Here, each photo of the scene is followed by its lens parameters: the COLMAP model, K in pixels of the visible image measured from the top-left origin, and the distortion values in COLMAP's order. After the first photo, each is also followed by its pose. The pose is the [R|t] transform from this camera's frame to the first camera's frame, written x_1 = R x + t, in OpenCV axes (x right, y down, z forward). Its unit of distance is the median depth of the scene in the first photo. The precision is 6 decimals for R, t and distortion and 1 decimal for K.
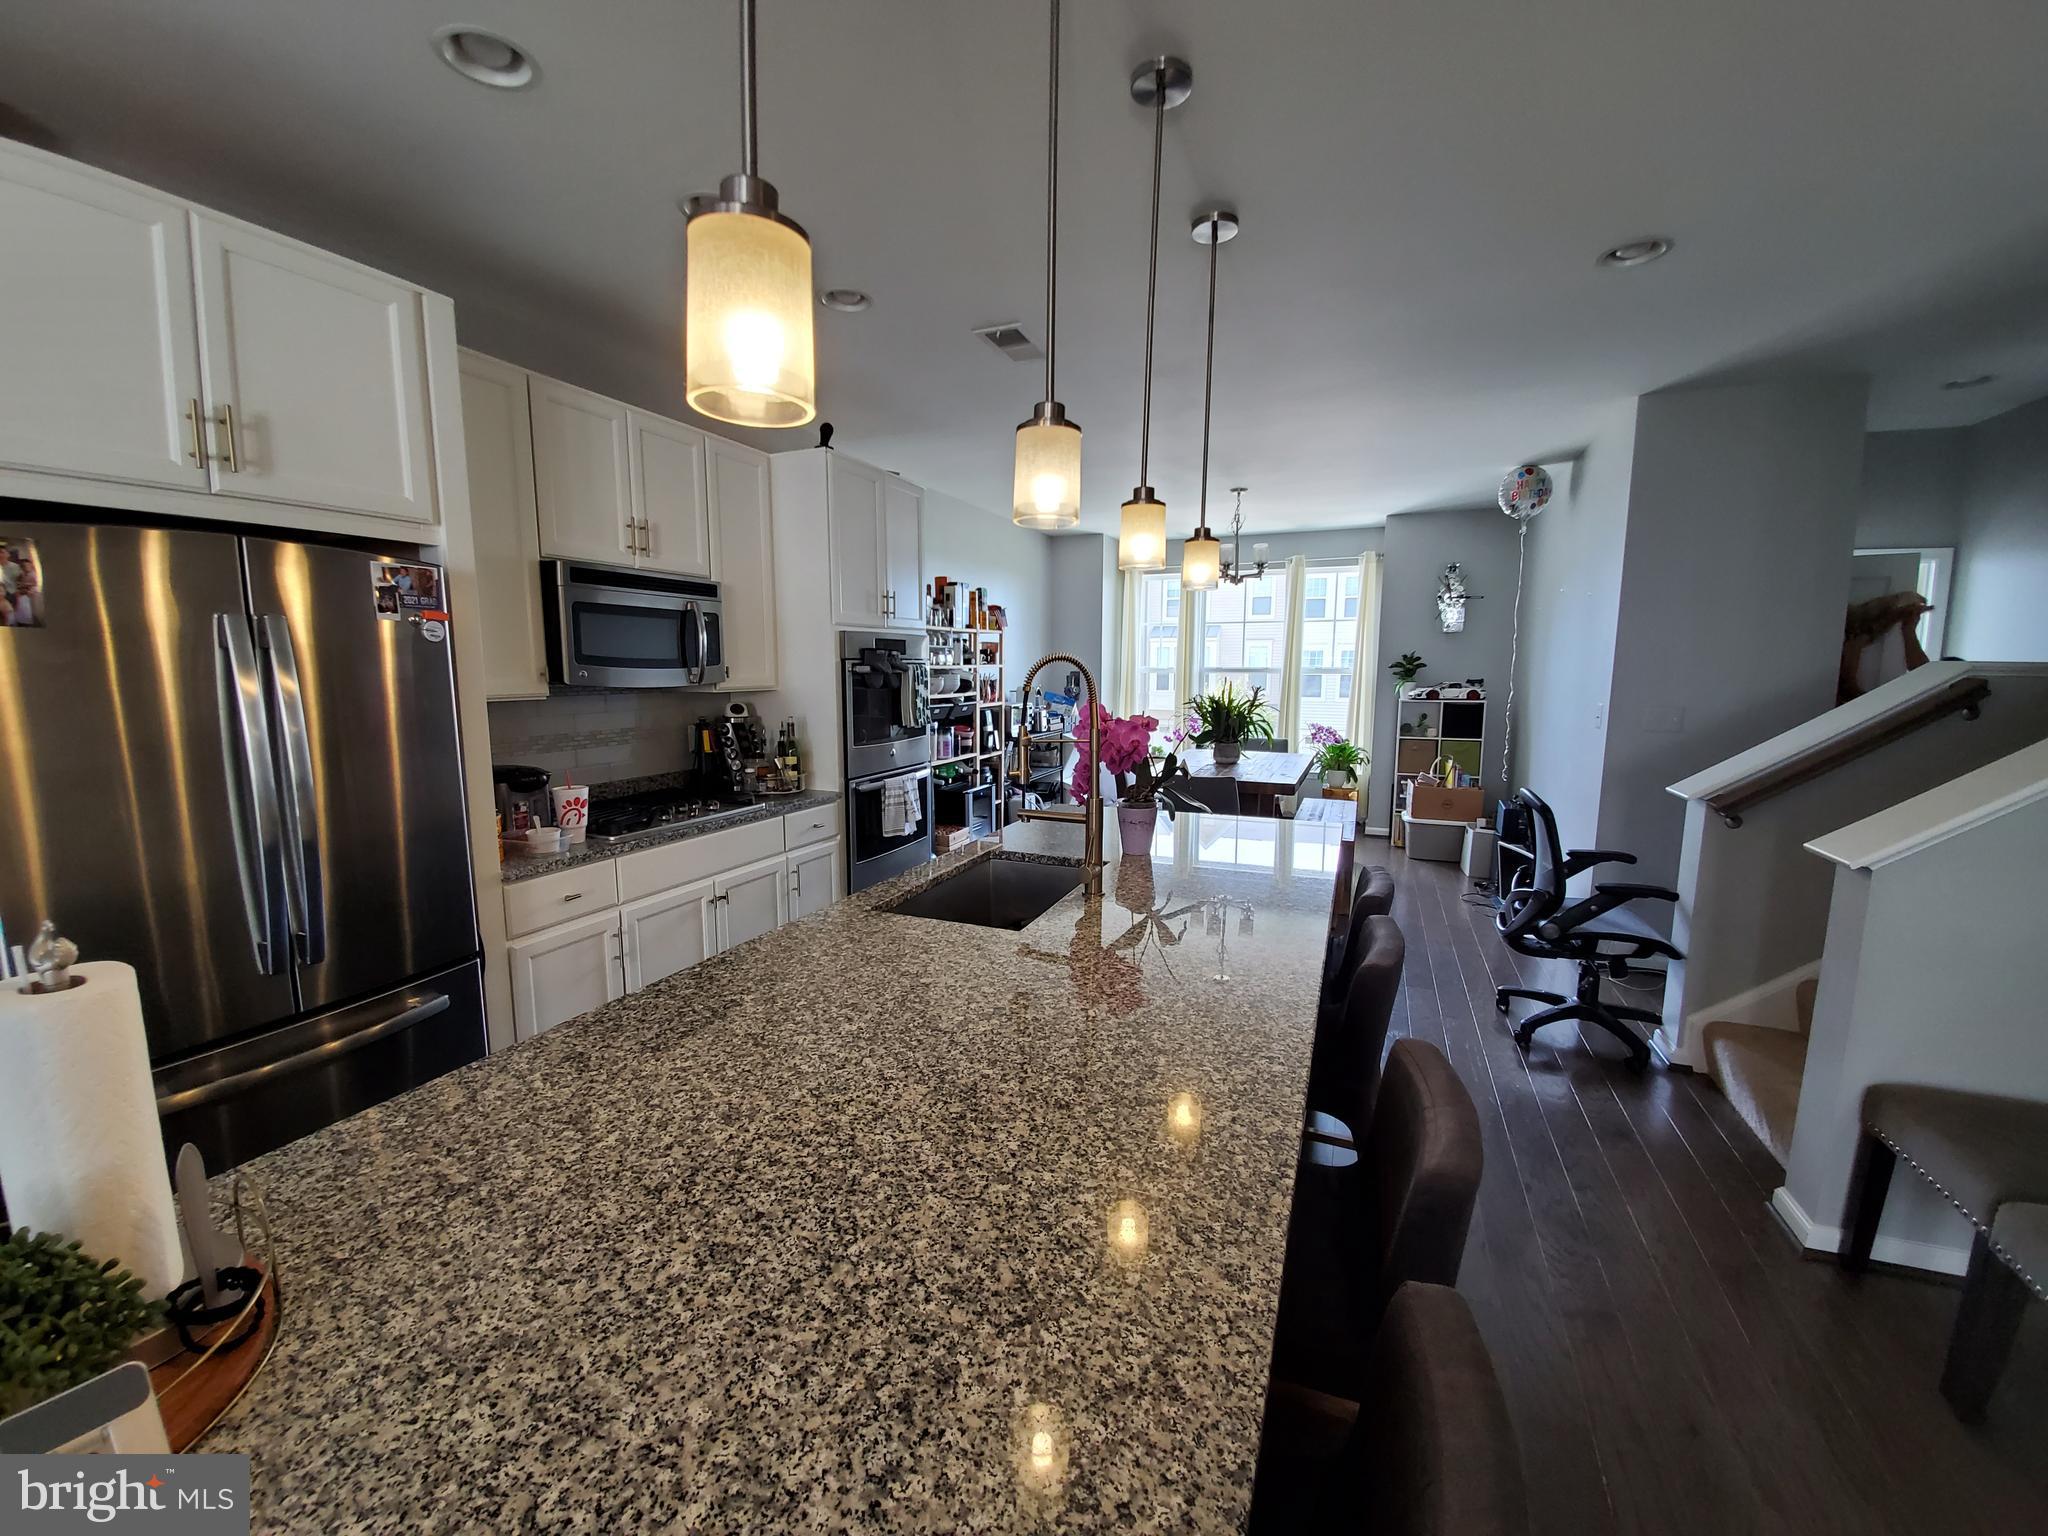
lens RADIAL K [[804.8, 0, 1022.2], [0, 804.8, 777.2], [0, 0, 1]] dist [0.002466, -0.013094]
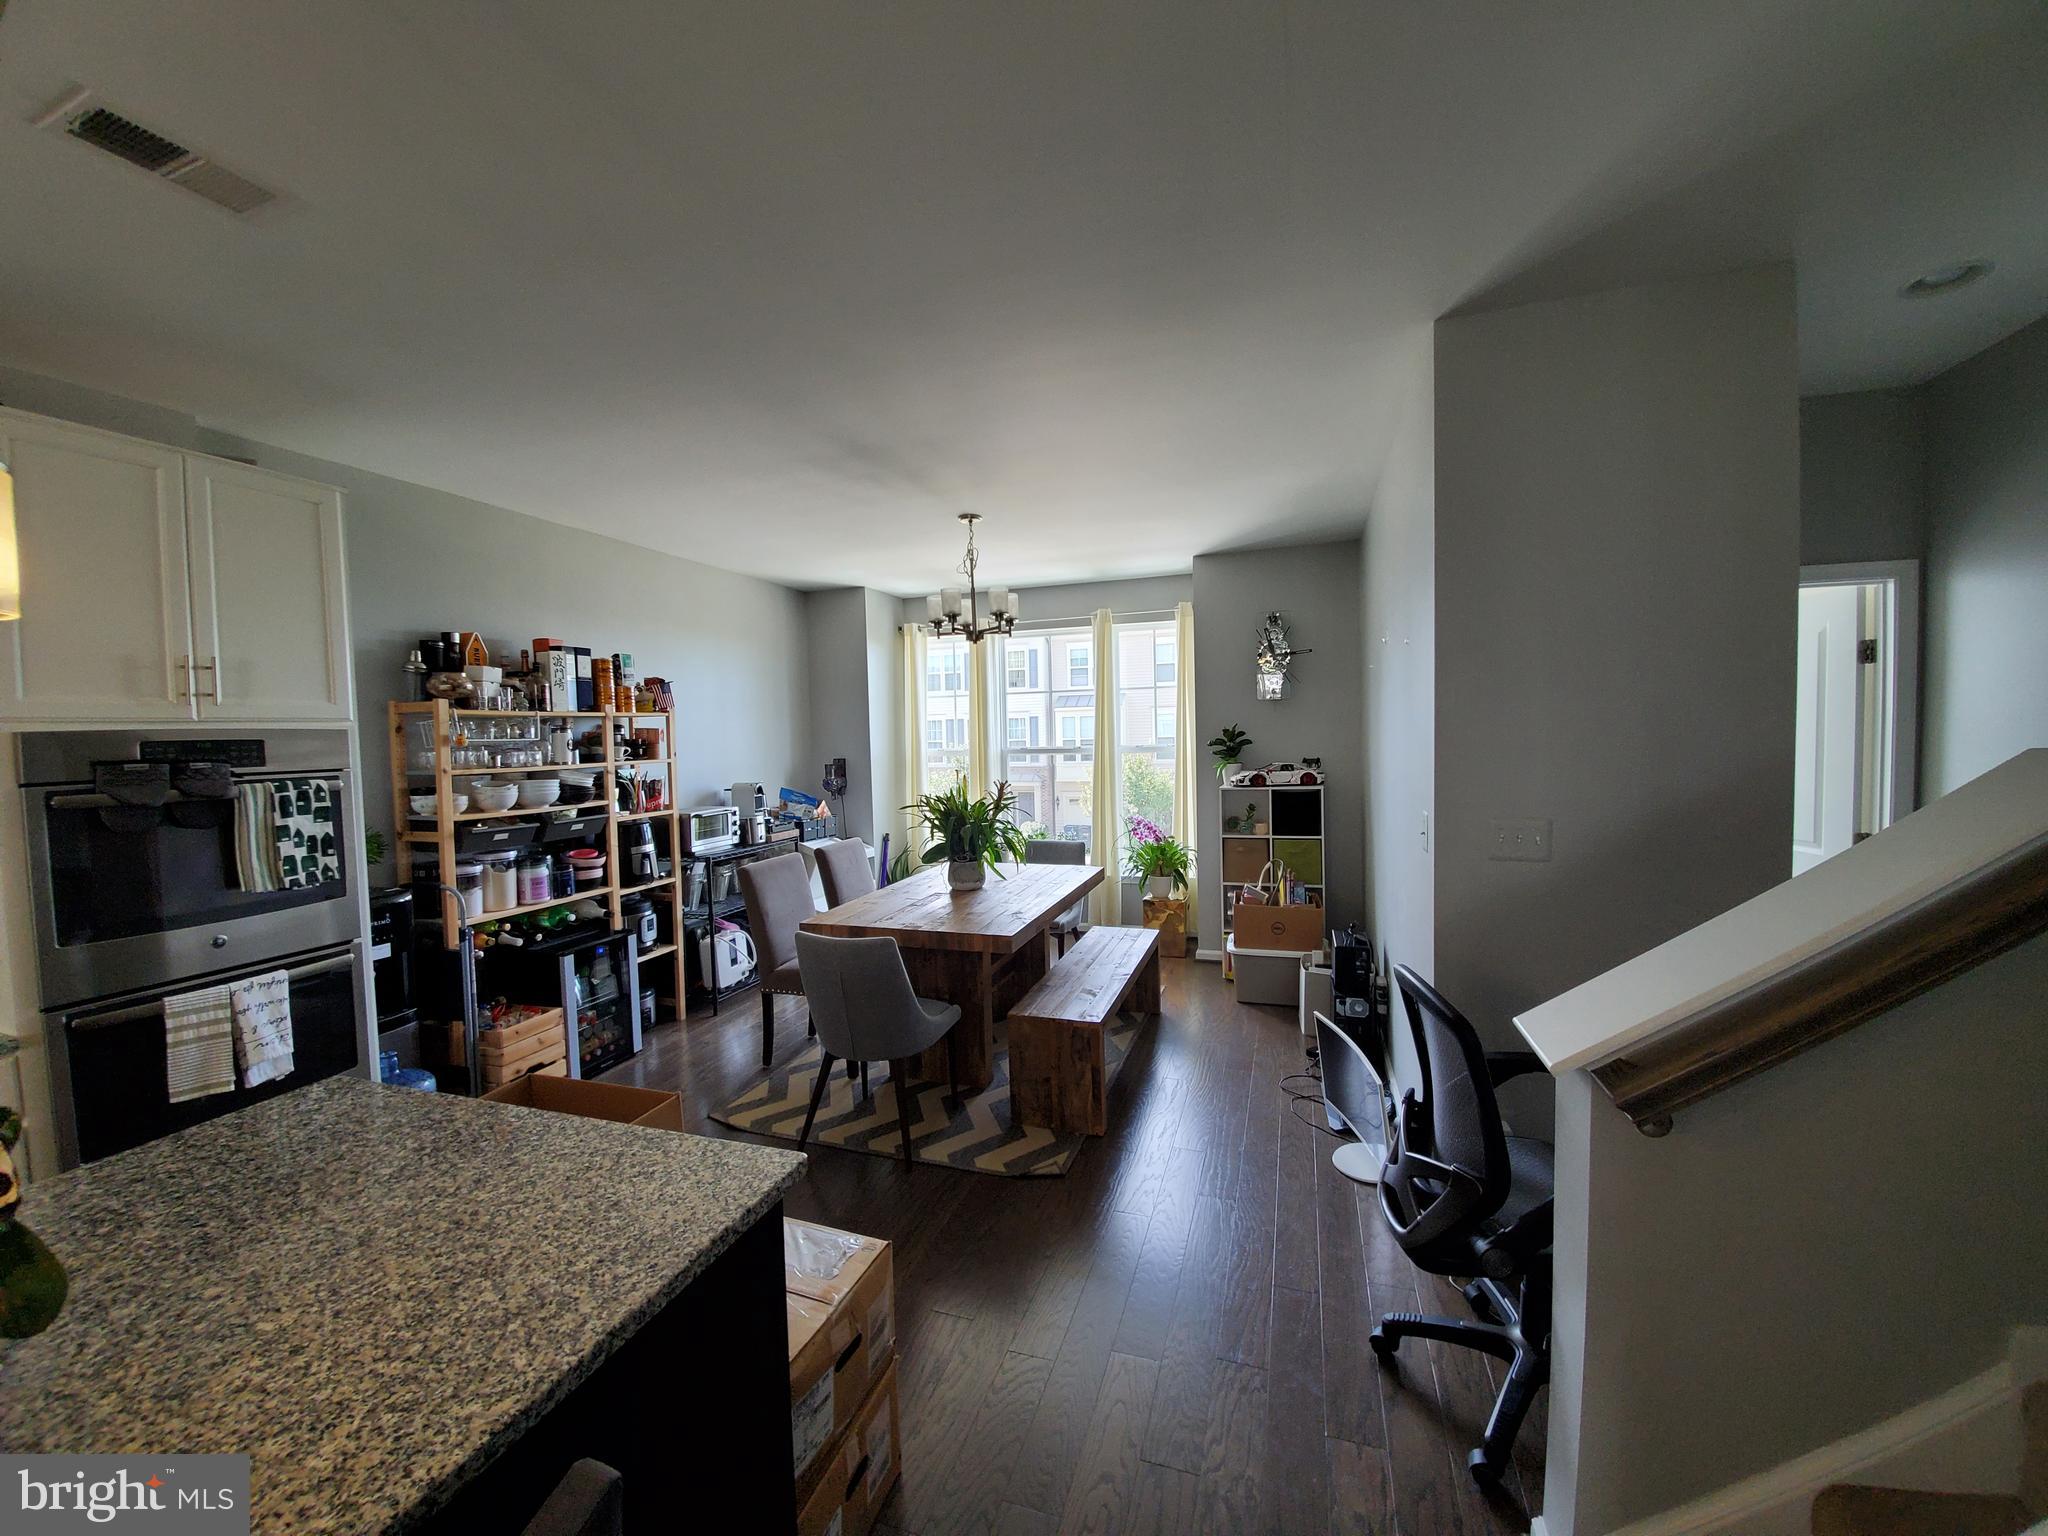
lens RADIAL K [[804.8, 0, 1022.2], [0, 804.8, 777.2], [0, 0, 1]] dist [0.002466, -0.013094]
pose [[0.996377, -0.030307, 0.079469, 0.244069], [0.037104, 0.995647, -0.085497, -0.052223], [-0.076532, 0.088136, 0.993164, 0.272658]]
